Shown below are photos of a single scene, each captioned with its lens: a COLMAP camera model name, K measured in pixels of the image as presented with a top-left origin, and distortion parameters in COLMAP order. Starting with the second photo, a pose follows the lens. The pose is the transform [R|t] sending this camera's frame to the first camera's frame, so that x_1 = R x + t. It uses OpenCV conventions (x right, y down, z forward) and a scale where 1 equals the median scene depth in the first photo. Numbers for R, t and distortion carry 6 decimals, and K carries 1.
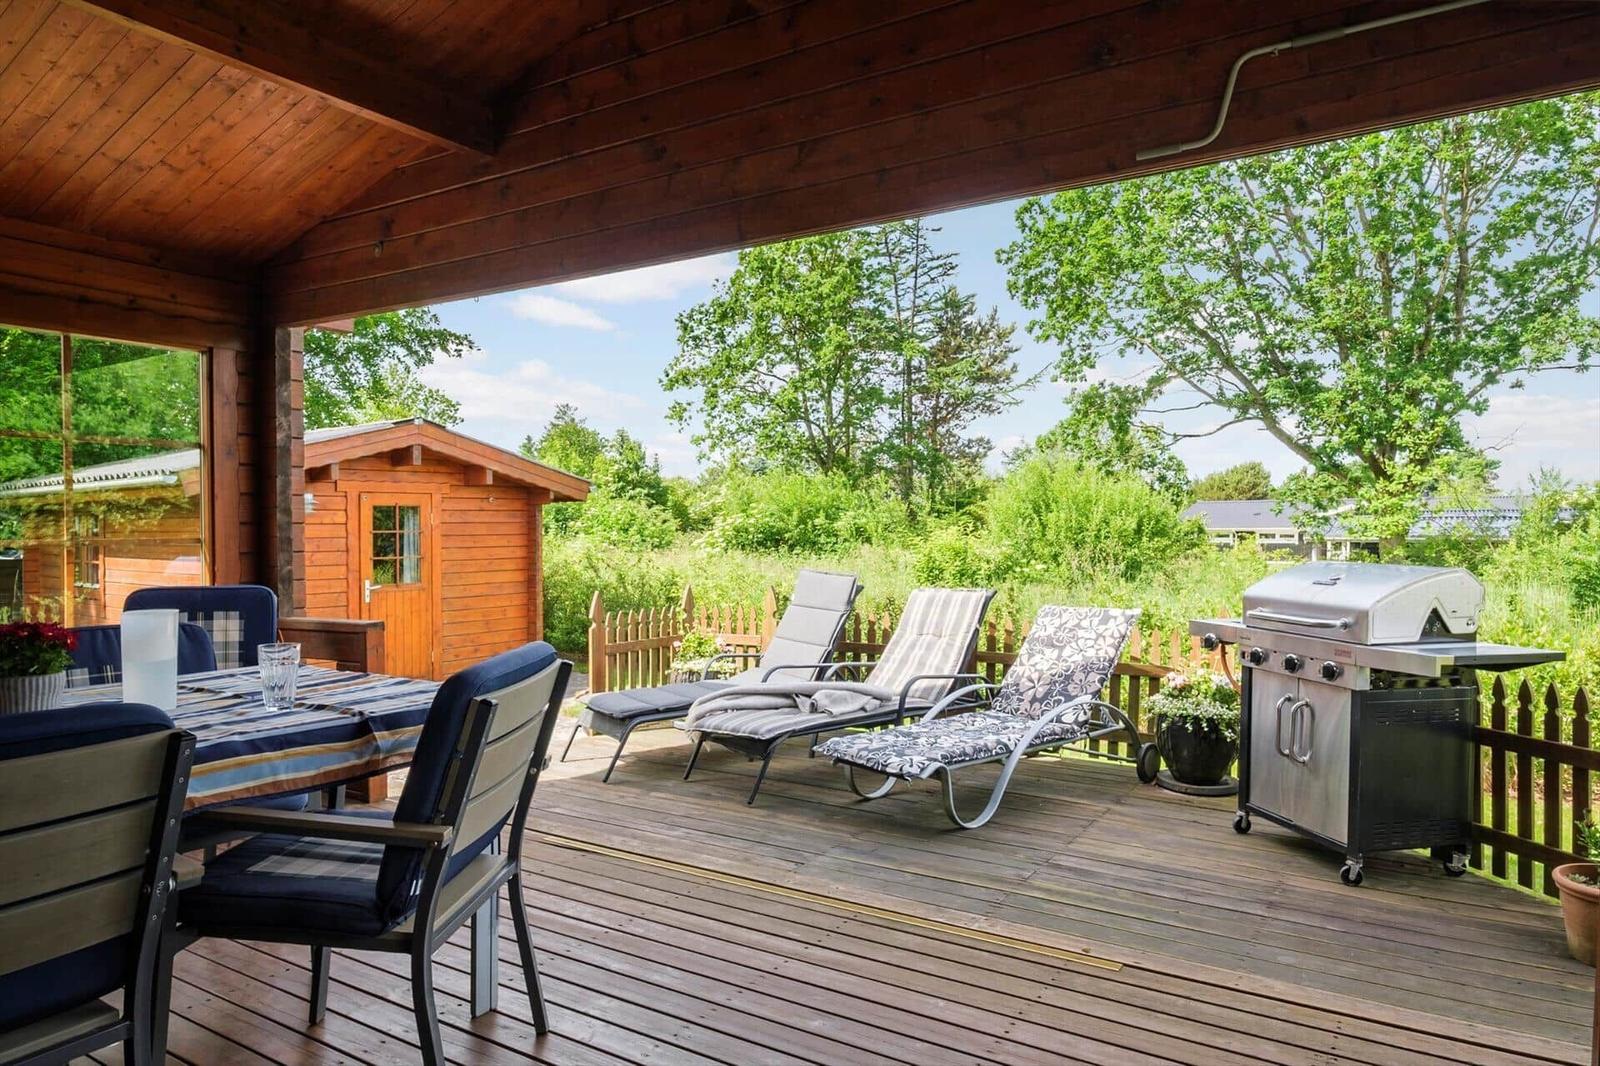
lens RADIAL K [[1029.2, 0, 800.0], [0, 1029.2, 533.0], [0, 0, 1]] dist [-0.002101, 0.000089]
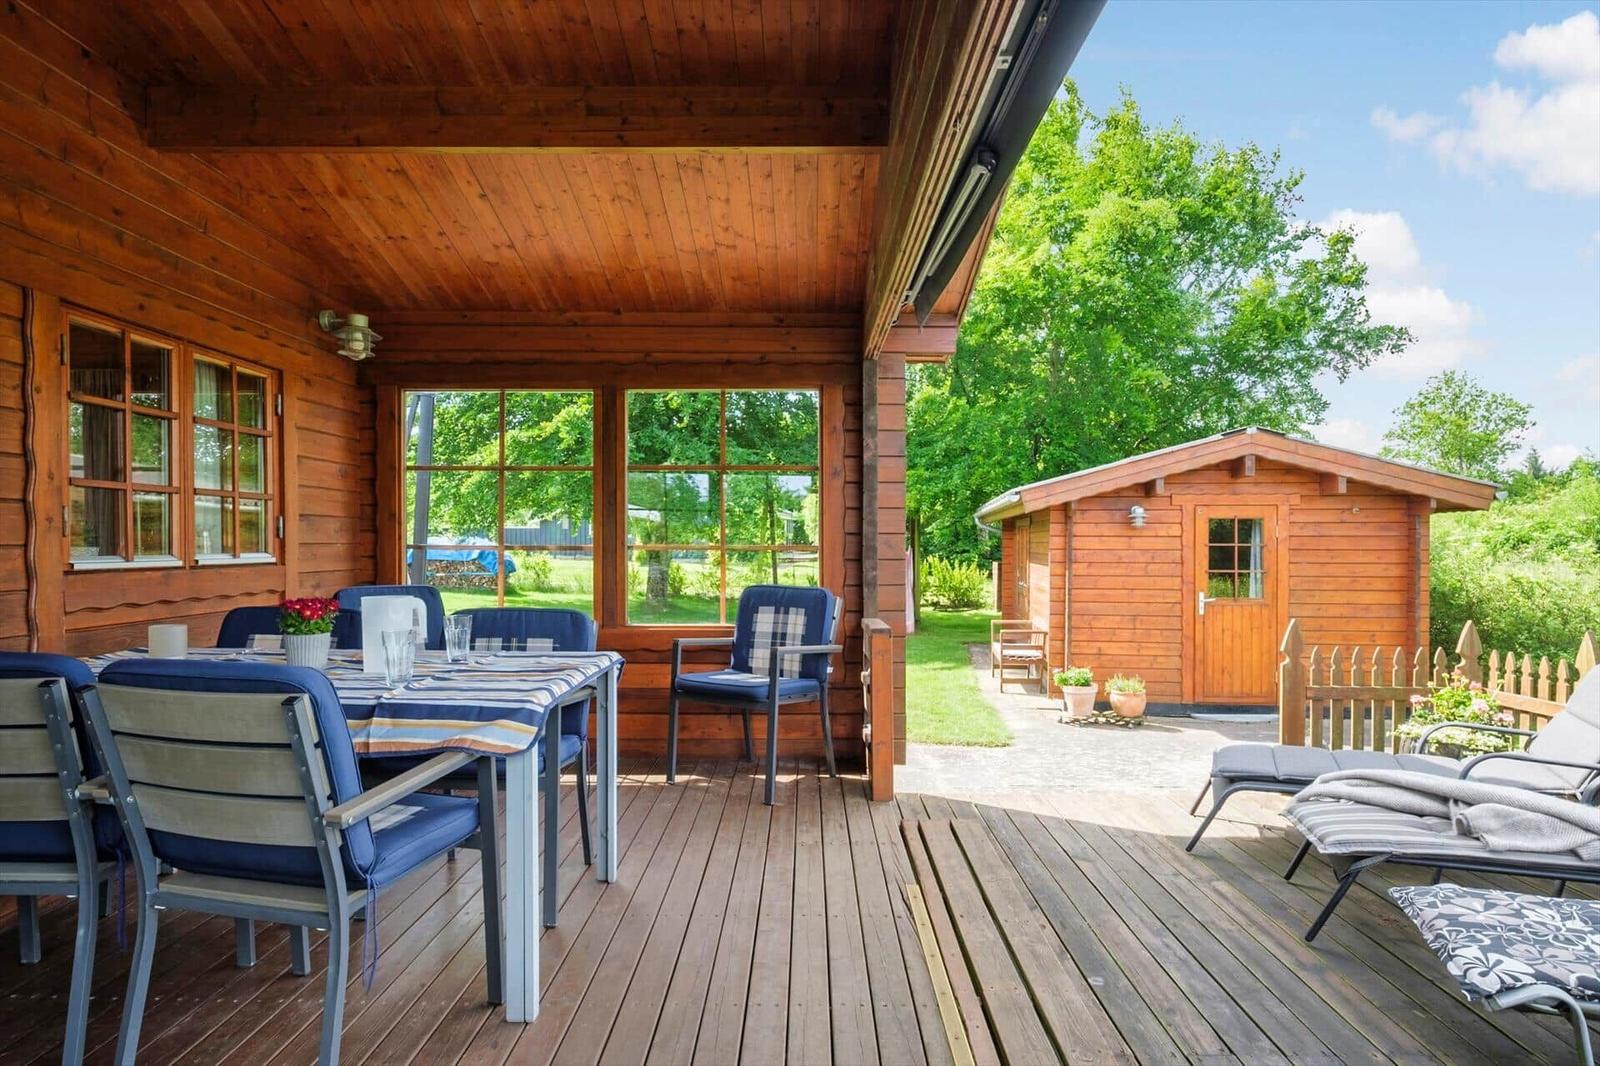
lens RADIAL K [[931.3, 0, 800.0], [0, 931.3, 533.0], [0, 0, 1]] dist [-0.001621, -0.000343]
pose [[0.530251, -0.000365, -0.847840, 0.143880], [-0.012045, 0.999896, -0.007963, -0.000472], [0.847755, 0.014434, 0.530192, 0.180956]]
